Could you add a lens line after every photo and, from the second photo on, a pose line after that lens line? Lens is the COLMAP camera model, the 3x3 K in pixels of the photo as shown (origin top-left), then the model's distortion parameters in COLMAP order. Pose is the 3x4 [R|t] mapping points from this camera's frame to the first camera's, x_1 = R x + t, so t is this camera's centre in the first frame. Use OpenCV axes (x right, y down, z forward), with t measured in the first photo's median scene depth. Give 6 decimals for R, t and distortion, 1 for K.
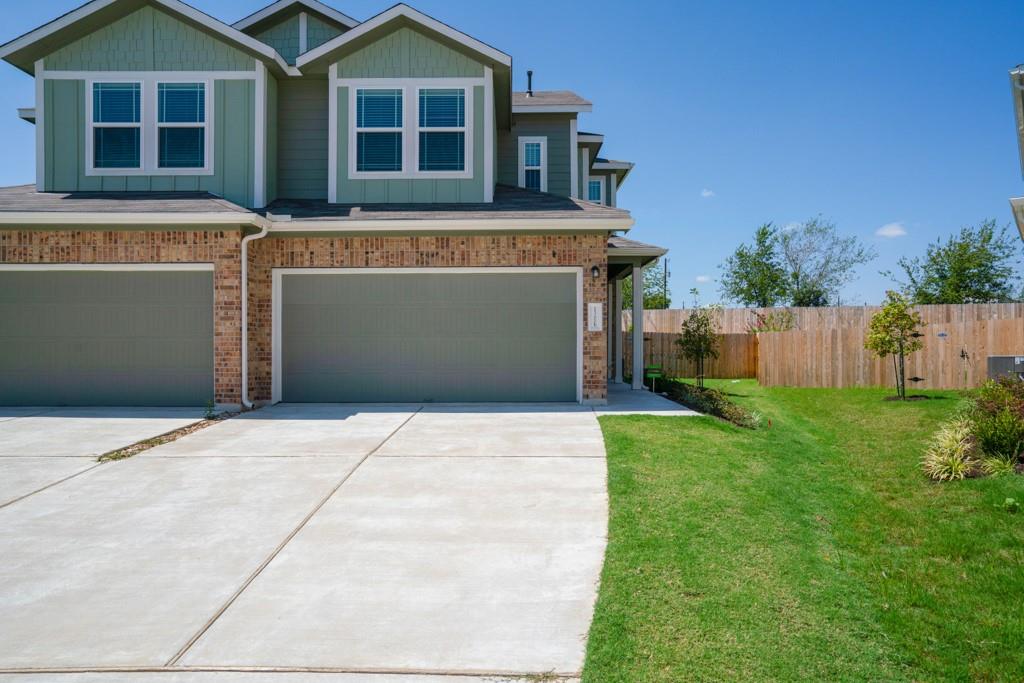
lens RADIAL K [[588.7, 0, 512.0], [0, 588.7, 343.1], [0, 0, 1]] dist [-0.003187, 0.000907]
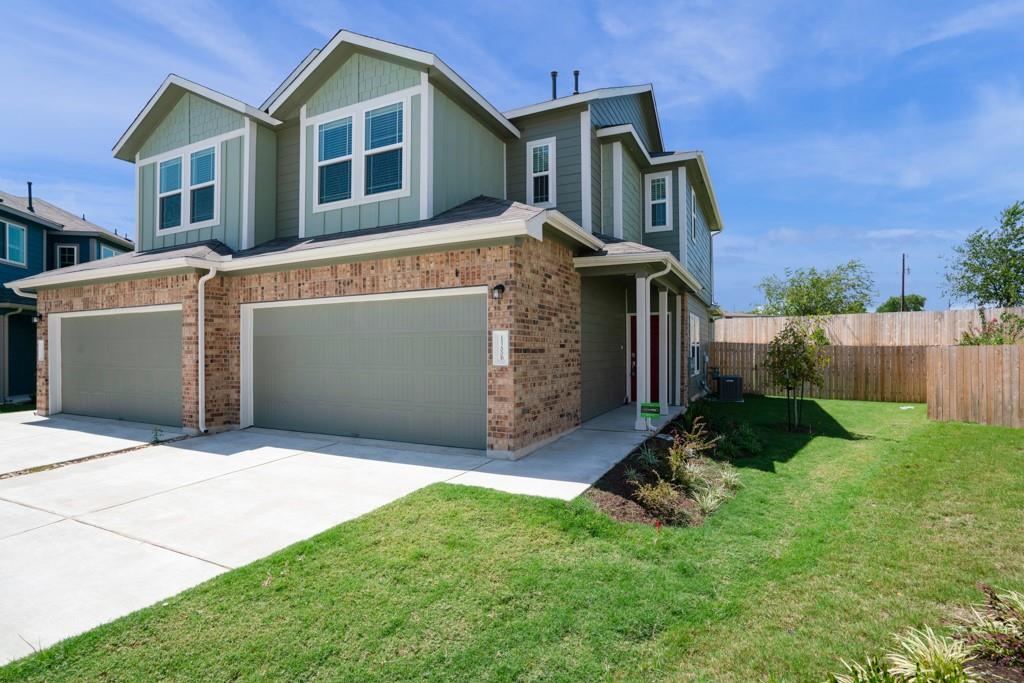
lens RADIAL K [[503.5, 0, 510.8], [0, 503.5, 343.5], [0, 0, 1]] dist [-0.014897, 0.000399]
pose [[0.895451, -0.006902, -0.445106, 0.438153], [0.006232, 0.999976, -0.002967, -0.046310], [0.445116, -0.000117, 0.895473, 0.376188]]
